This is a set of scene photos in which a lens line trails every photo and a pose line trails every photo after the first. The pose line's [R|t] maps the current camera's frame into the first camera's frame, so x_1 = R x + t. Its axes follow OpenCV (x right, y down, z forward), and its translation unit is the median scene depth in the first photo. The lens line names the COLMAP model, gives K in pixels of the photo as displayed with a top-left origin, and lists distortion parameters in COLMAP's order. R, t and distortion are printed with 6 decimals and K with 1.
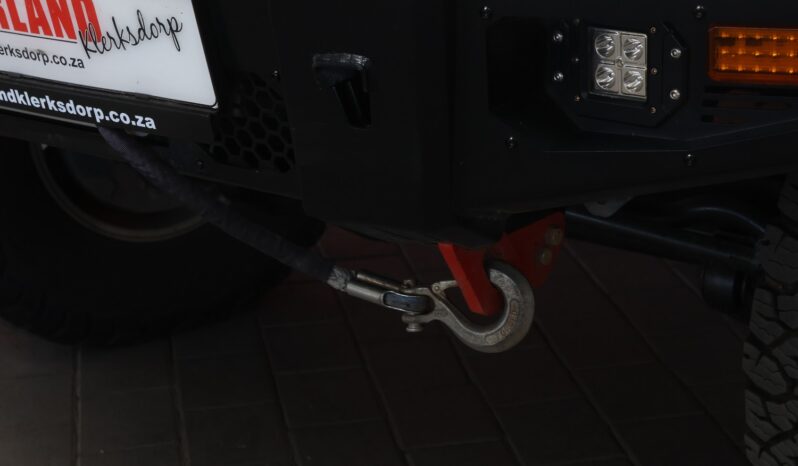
lens RADIAL K [[1714.0, 0, 399.0], [0, 1714.0, 233.0], [0, 0, 1]] dist [0.048952, 0.168512]
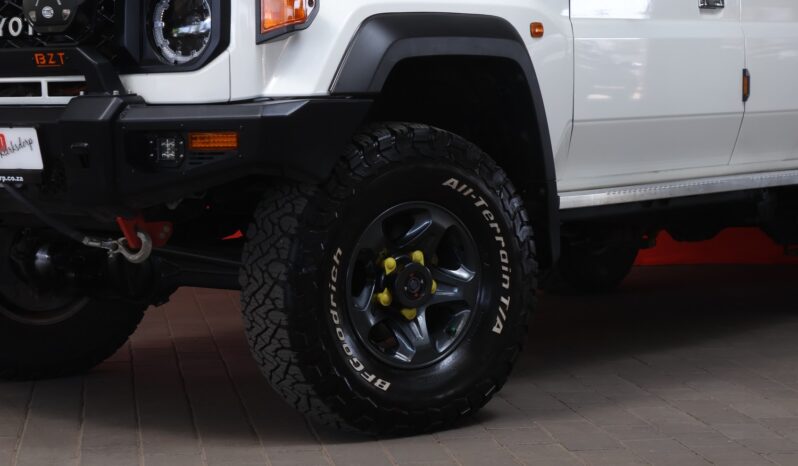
lens RADIAL K [[1936.8, 0, 399.0], [0, 1936.8, 233.0], [0, 0, 1]] dist [0.108180, 0.491357]
pose [[0.999552, 0.029562, -0.004619, 0.506232], [-0.029758, 0.966105, -0.256429, 0.842588], [-0.003118, 0.256452, 0.966552, -2.134859]]
